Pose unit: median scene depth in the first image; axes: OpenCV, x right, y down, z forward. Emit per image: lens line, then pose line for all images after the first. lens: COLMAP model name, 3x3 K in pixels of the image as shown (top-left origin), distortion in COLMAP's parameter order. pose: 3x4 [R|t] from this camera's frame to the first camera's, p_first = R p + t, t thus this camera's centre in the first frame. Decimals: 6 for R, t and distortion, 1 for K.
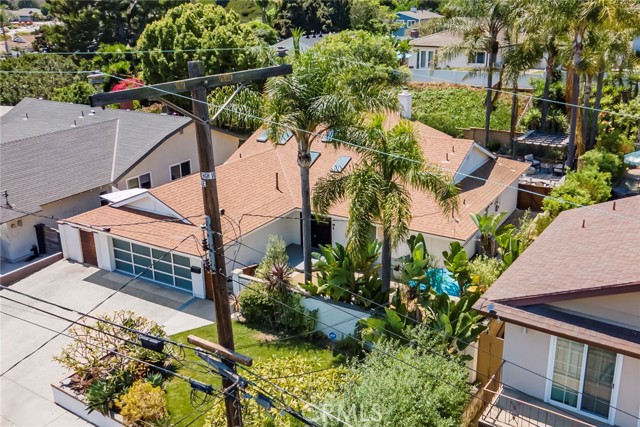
lens RADIAL K [[615.6, 0, 316.9], [0, 615.6, 210.4], [0, 0, 1]] dist [-0.020024, -0.010137]
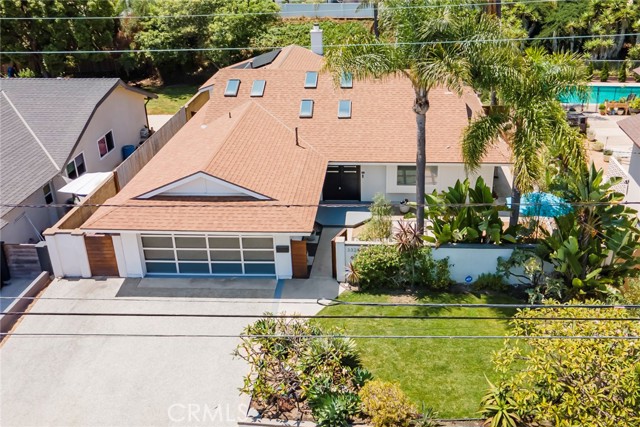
lens RADIAL K [[615.6, 0, 316.9], [0, 615.6, 210.4], [0, 0, 1]] dist [-0.020024, -0.010137]
pose [[0.873066, -0.198719, 0.445271, -0.484925], [0.153271, 0.978743, 0.136275, -0.063011], [-0.462886, -0.050730, 0.884965, 0.186431]]
